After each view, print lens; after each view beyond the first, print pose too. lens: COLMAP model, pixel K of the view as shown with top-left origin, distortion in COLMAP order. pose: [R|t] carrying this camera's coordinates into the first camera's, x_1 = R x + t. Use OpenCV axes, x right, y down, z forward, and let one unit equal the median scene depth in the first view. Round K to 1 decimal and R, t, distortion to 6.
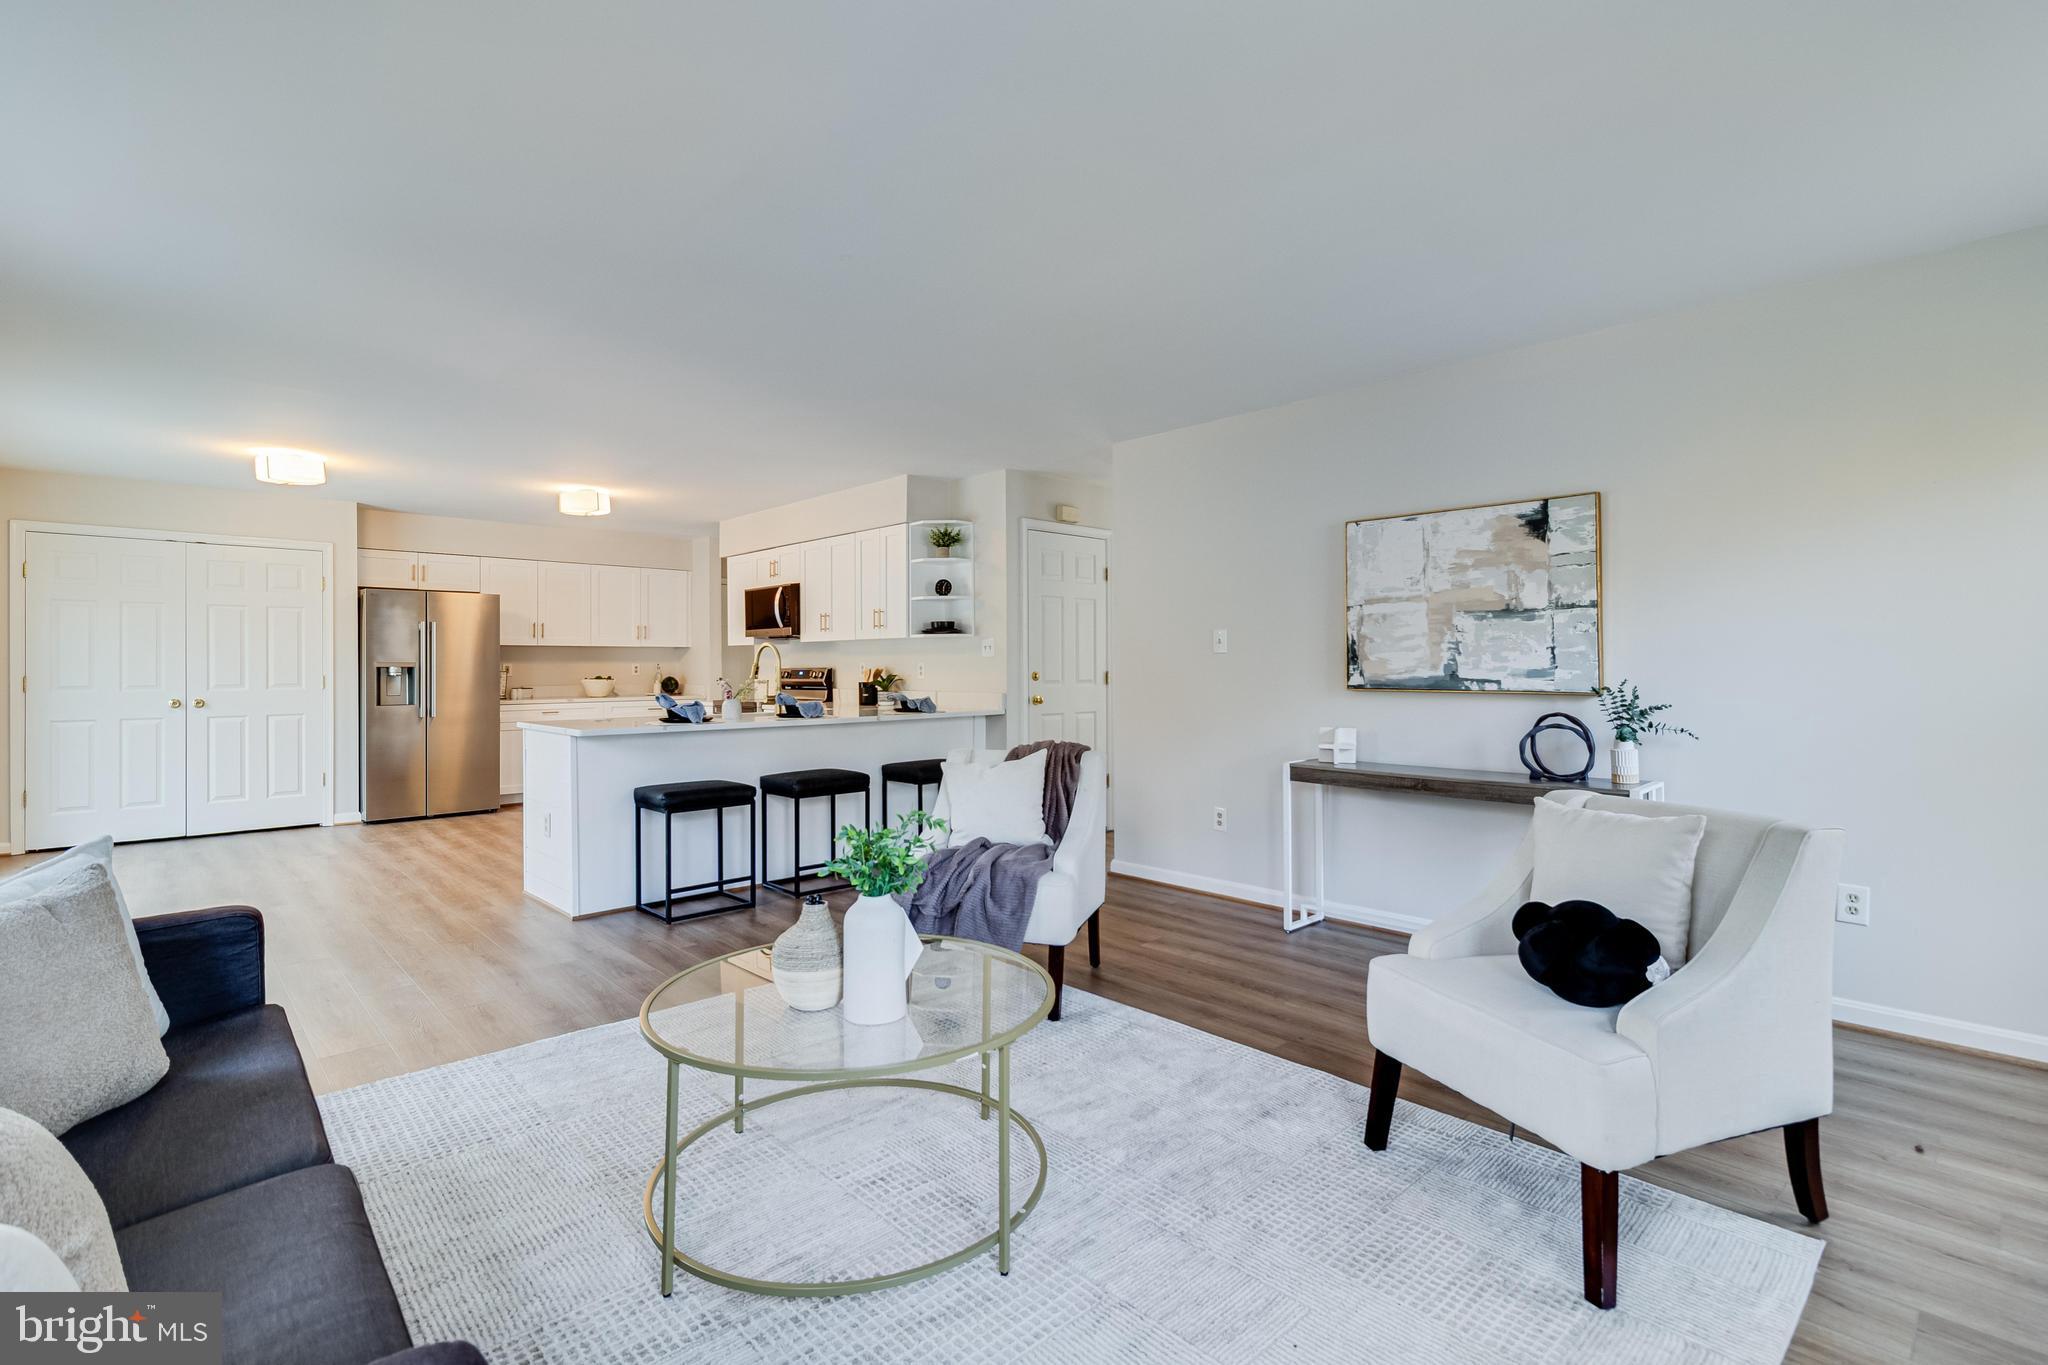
lens RADIAL K [[953.5, 0, 1021.3], [0, 953.5, 661.1], [0, 0, 1]] dist [0.004776, 0.002479]
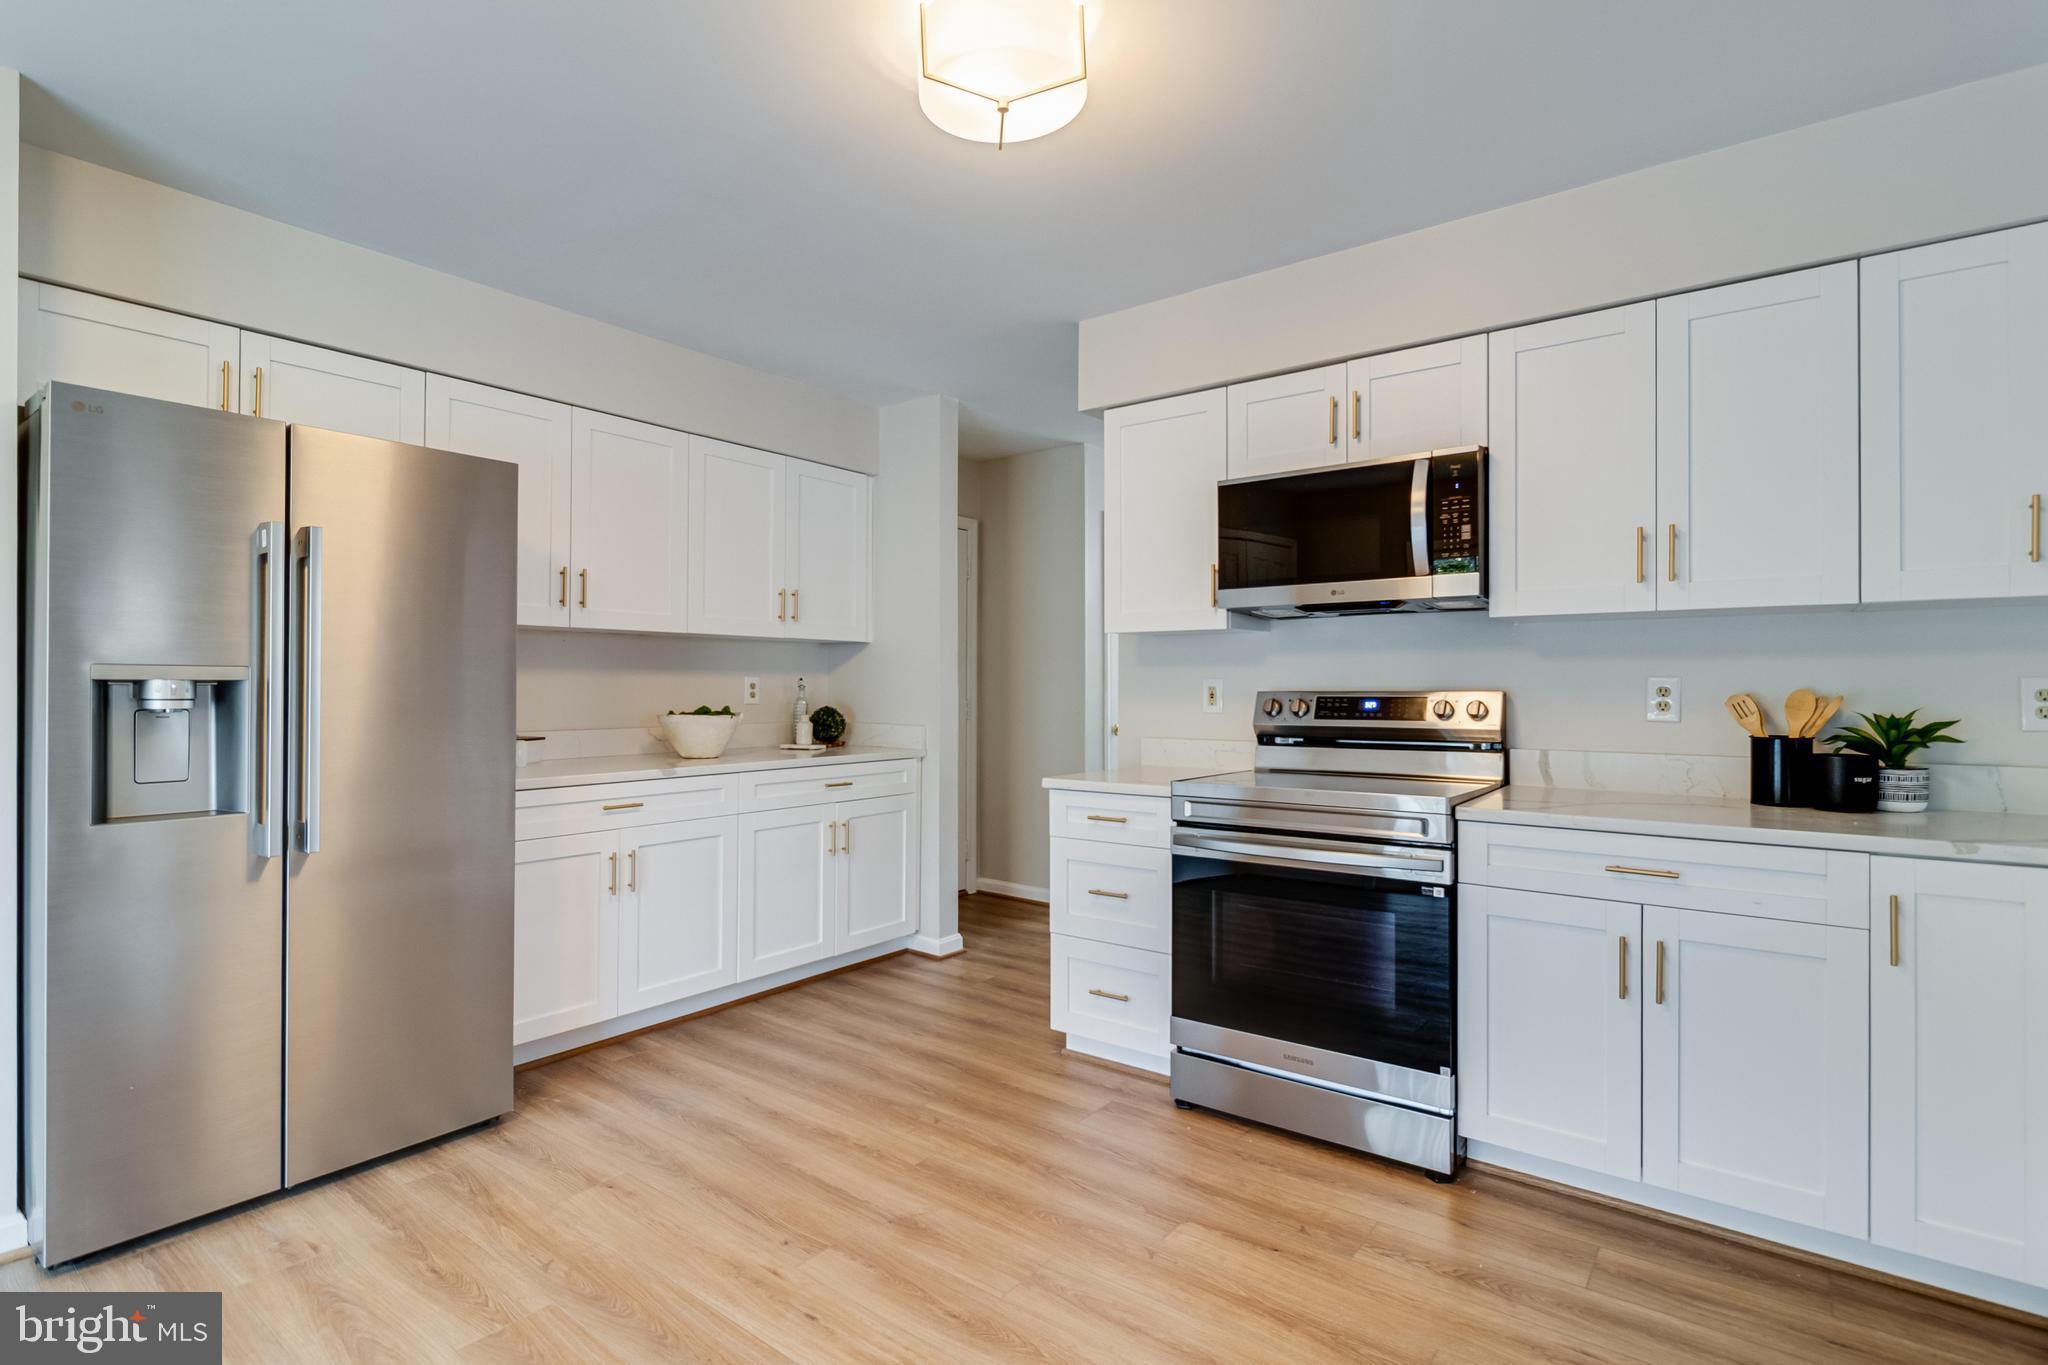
lens RADIAL K [[999.2, 0, 1036.9], [0, 999.2, 676.3], [0, 0, 1]] dist [0.003034, -0.000678]
pose [[0.984677, 0.008149, 0.174198, -0.487492], [-0.007175, 0.999955, -0.006223, 0.005312], [-0.174241, 0.004878, 0.984691, 0.713374]]
